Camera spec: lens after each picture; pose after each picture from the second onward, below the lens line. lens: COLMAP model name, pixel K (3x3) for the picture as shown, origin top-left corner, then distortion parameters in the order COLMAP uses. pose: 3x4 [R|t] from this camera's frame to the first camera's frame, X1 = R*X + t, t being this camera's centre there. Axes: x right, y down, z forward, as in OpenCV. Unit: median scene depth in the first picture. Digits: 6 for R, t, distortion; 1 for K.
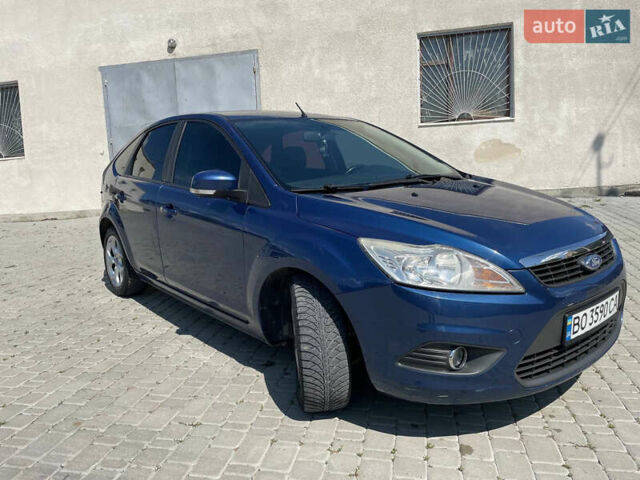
lens RADIAL K [[525.4, 0, 319.9], [0, 525.4, 240.8], [0, 0, 1]] dist [0.028834, -0.018396]
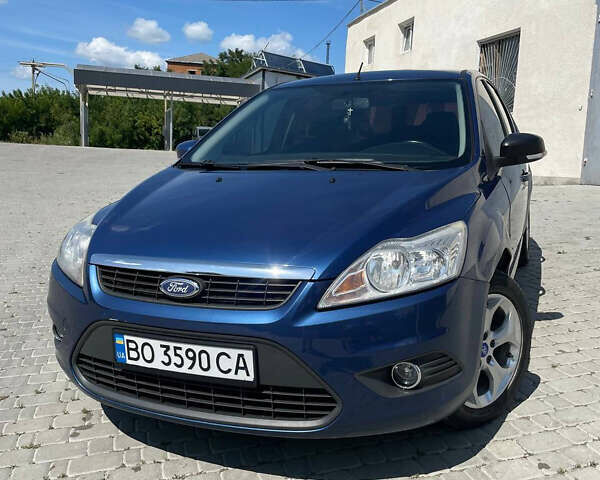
lens RADIAL K [[648.5, 0, 298.6], [0, 648.5, 244.6], [0, 0, 1]] dist [0.085180, 0.000000]
pose [[0.425636, 0.192691, -0.884140, 0.357338], [-0.145635, 0.978915, 0.143235, -0.045720], [0.893098, 0.067796, 0.444724, 0.185391]]
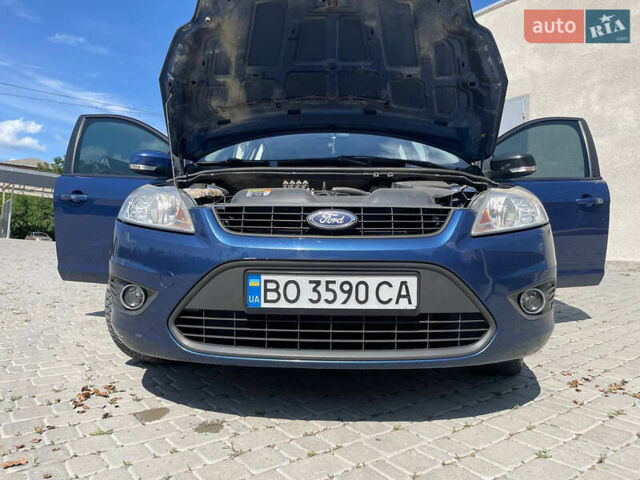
lens RADIAL K [[525.4, 0, 317.4], [0, 525.4, 235.8], [0, 0, 1]] dist [0.028834, -0.018396]
pose [[0.732830, 0.044266, -0.678970, 0.255547], [-0.151422, 0.983467, -0.099316, 0.035391], [0.663348, 0.175593, 0.727418, 0.113981]]
